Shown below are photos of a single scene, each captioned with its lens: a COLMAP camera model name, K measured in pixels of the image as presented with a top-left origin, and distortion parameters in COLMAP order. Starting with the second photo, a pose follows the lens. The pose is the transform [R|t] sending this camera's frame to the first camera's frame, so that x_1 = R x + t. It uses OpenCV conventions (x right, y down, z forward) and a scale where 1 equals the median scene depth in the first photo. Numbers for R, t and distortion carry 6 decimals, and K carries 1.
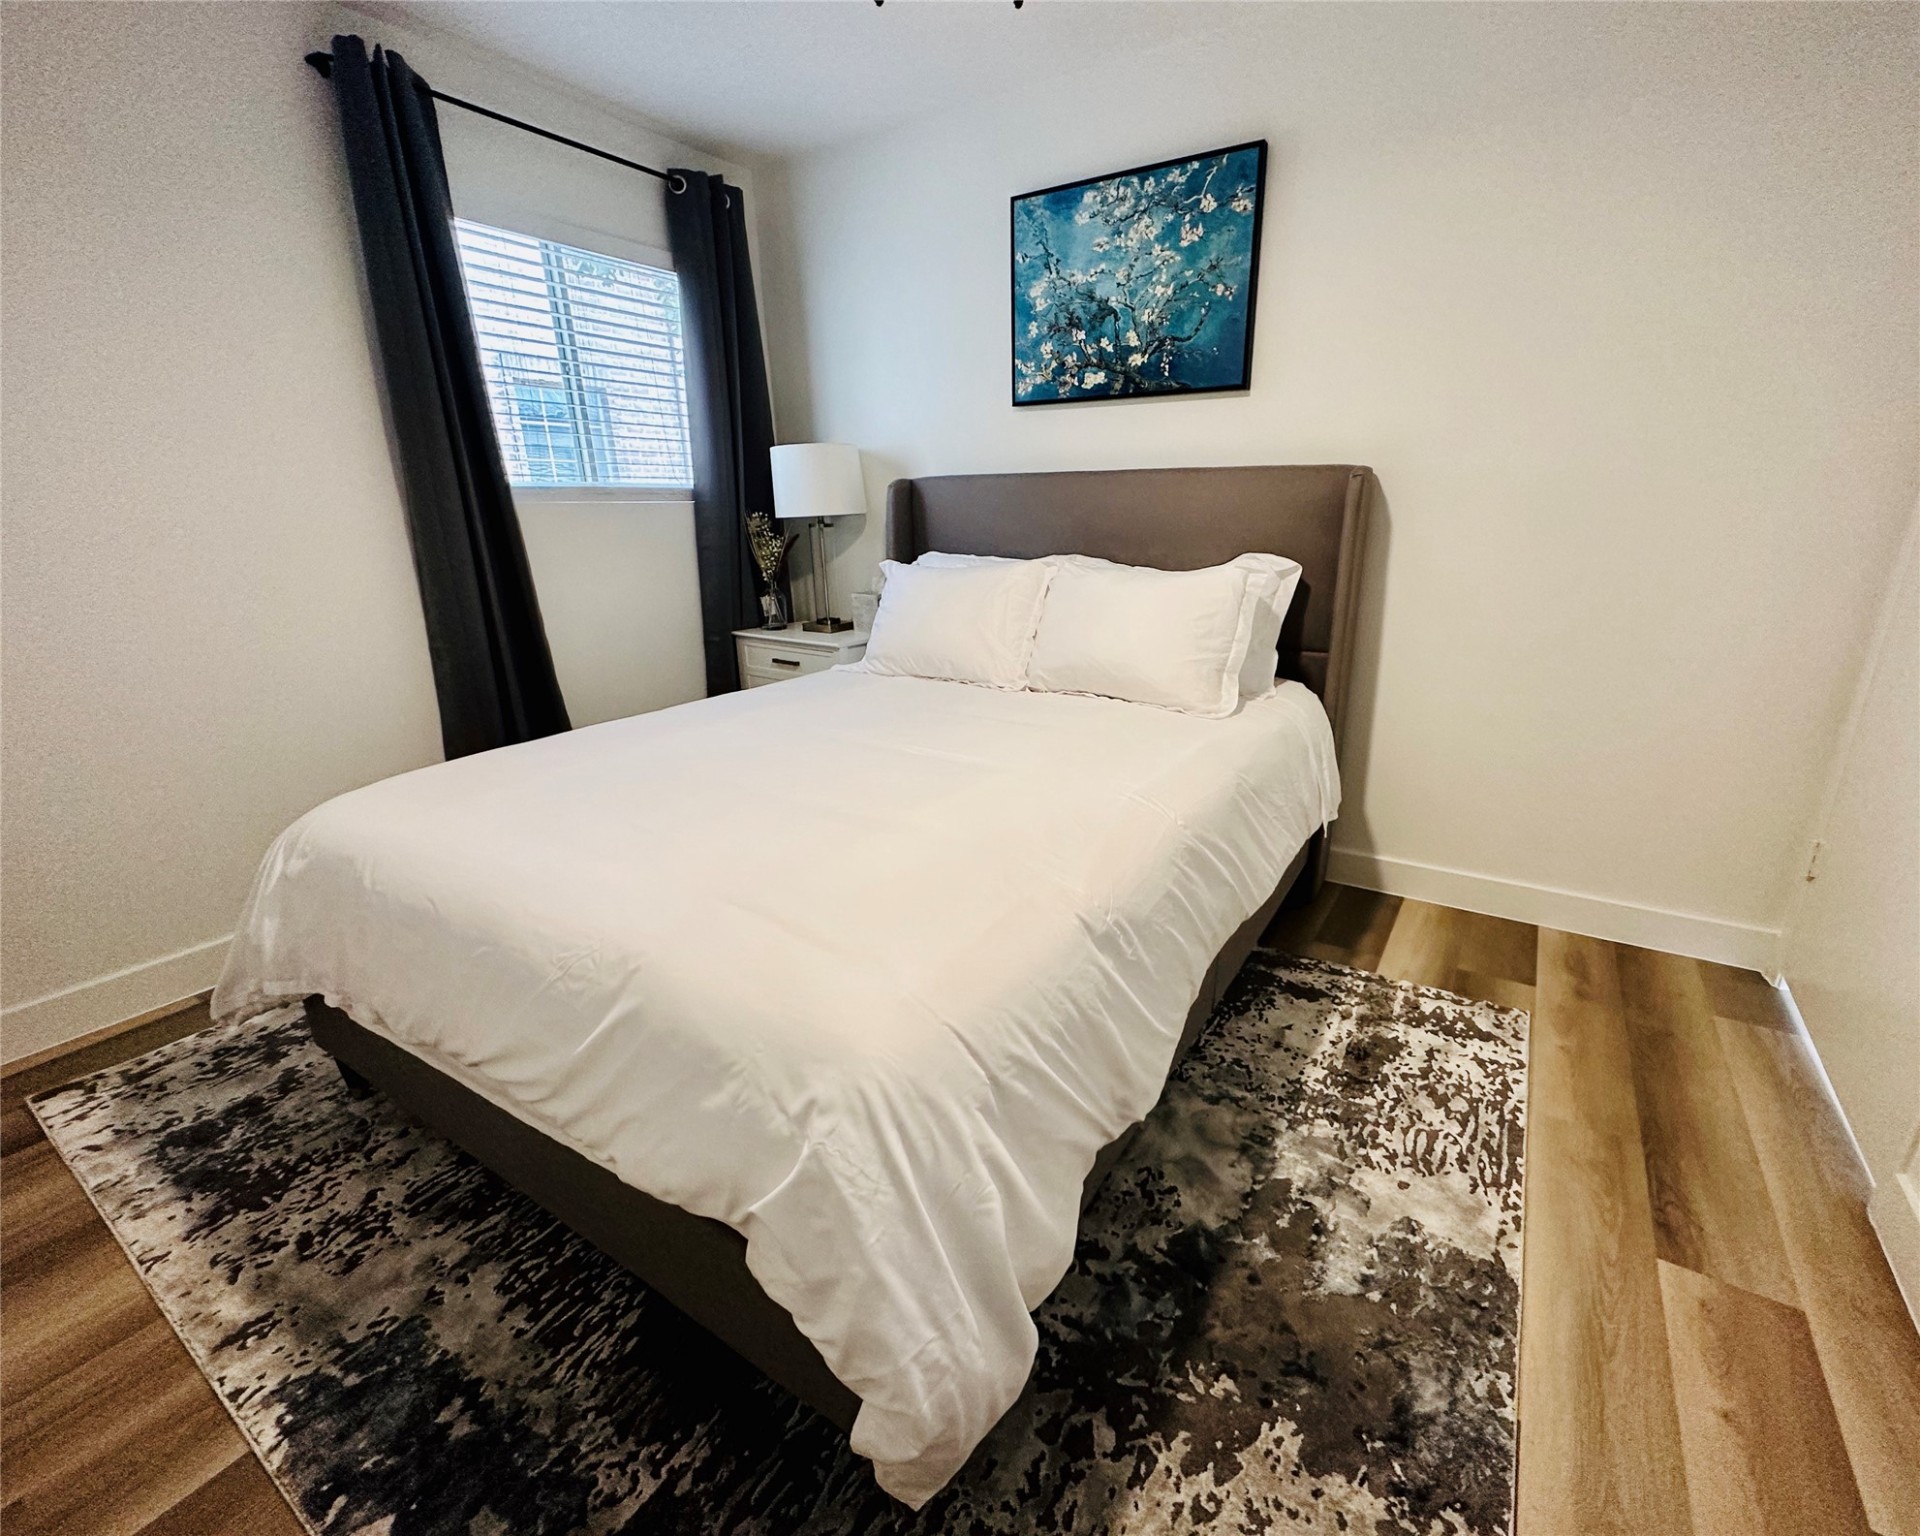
lens RADIAL K [[822.5, 0, 1023.8], [0, 822.5, 773.9], [0, 0, 1]] dist [-0.001069, -0.000741]
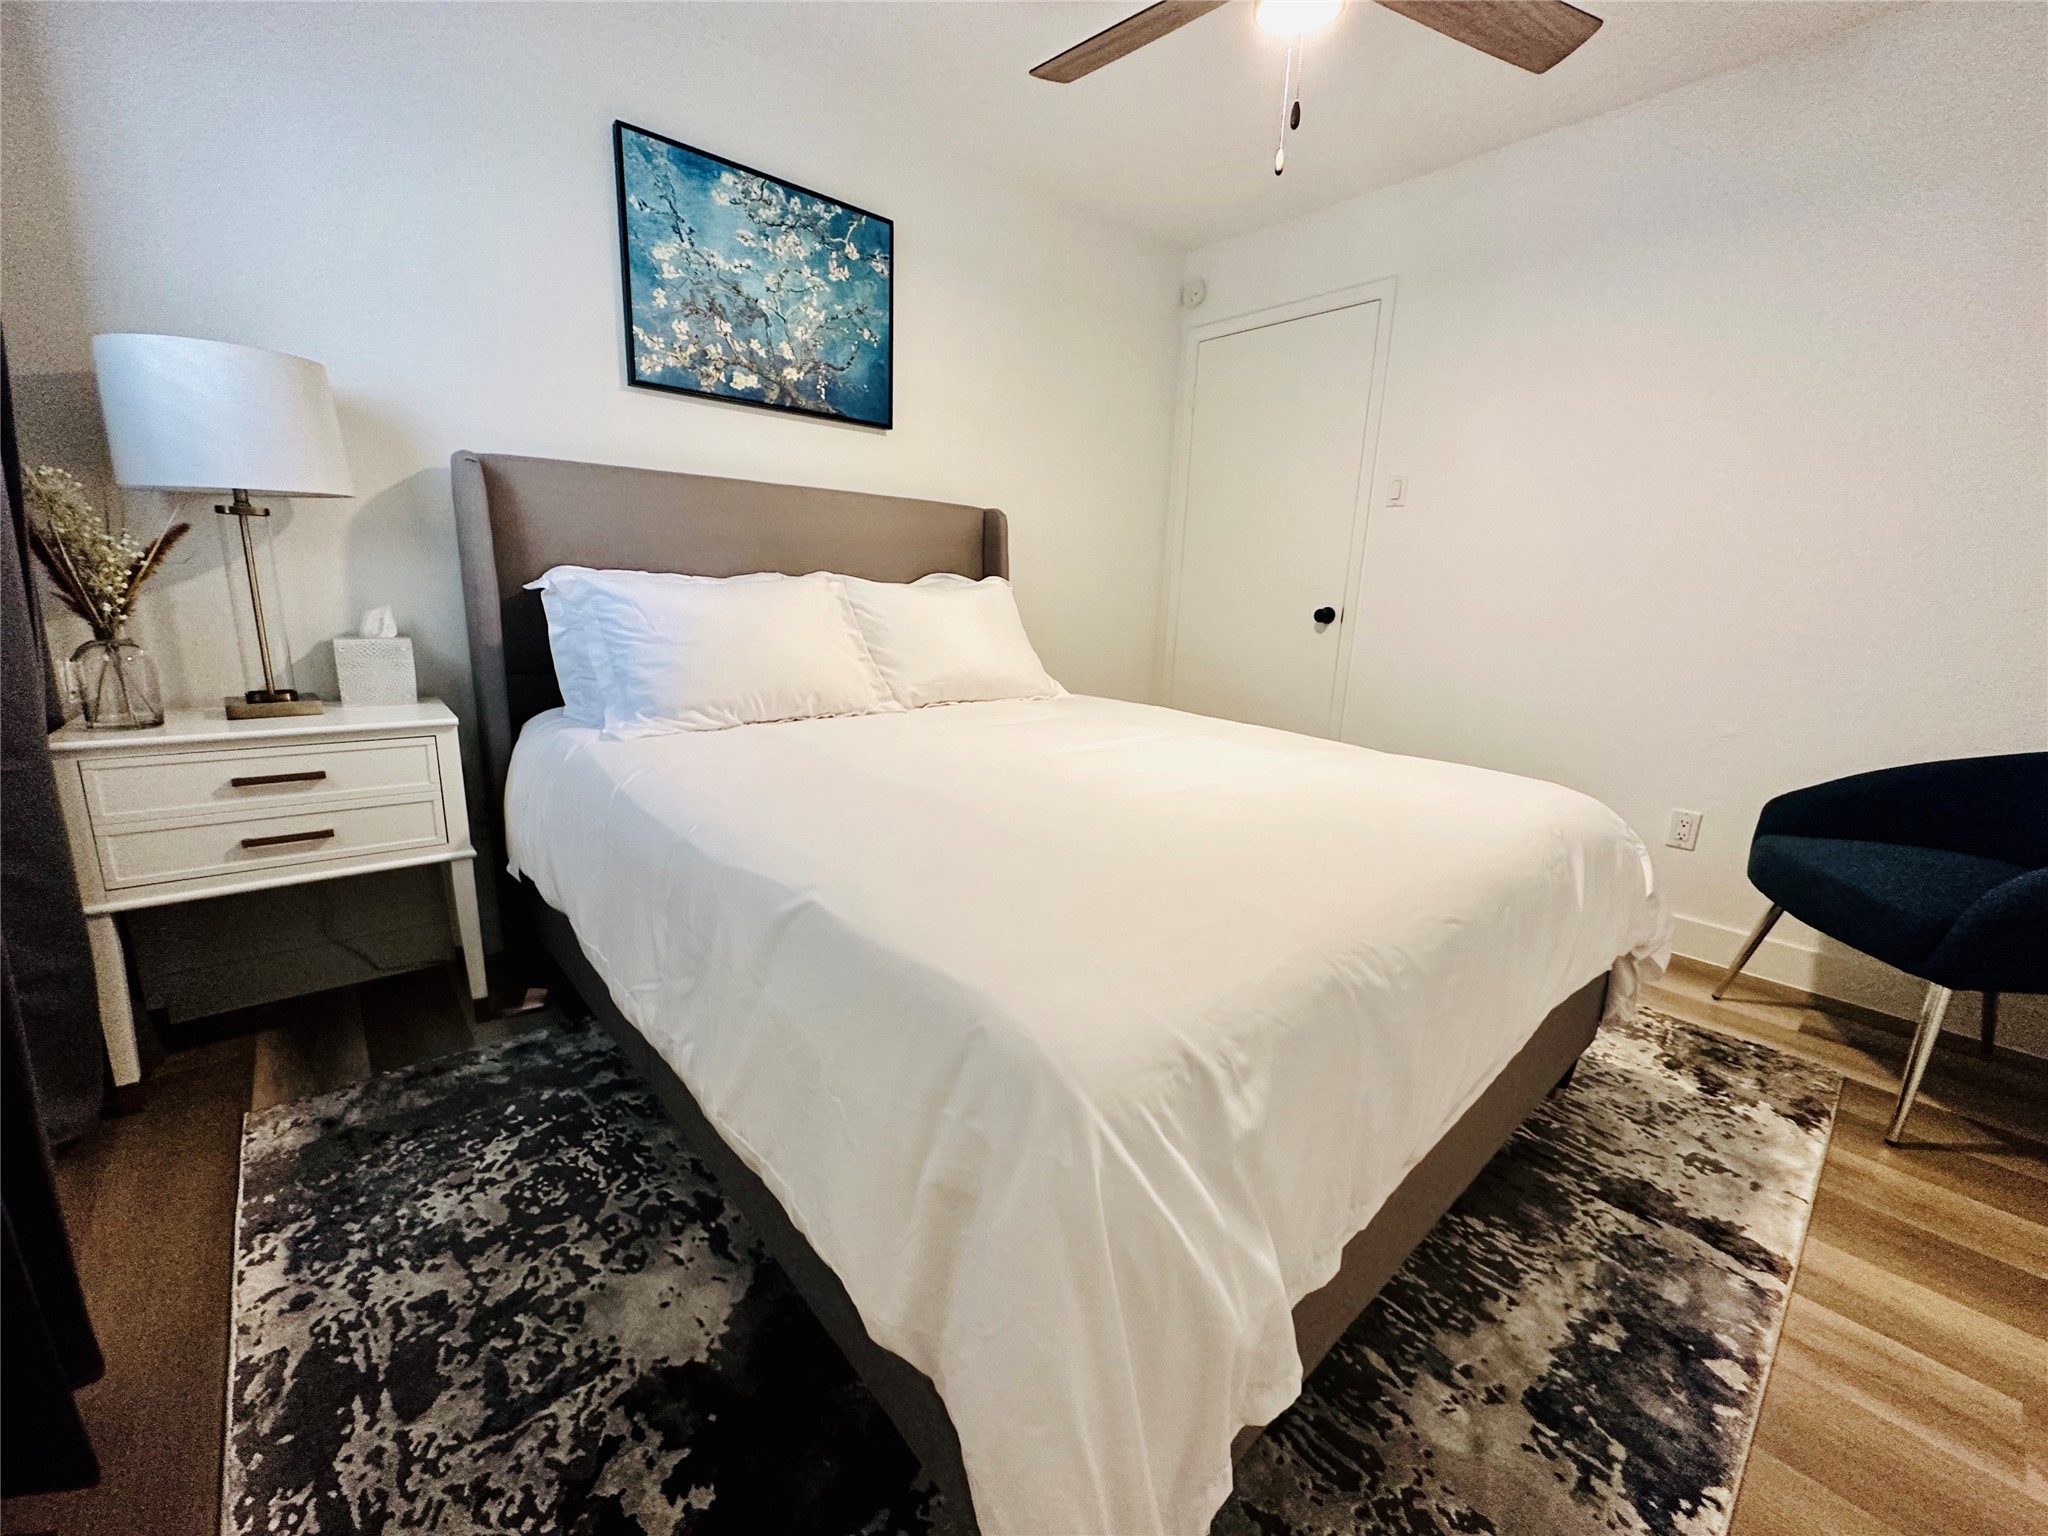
lens RADIAL K [[819.6, 0, 1023.6], [0, 819.6, 770.5], [0, 0, 1]] dist [-0.002679, 0.000796]
pose [[0.291268, -0.199430, 0.935623, -0.808557], [0.263154, 0.957001, 0.122065, -0.108416], [-0.919735, 0.210659, 0.331225, 0.551615]]
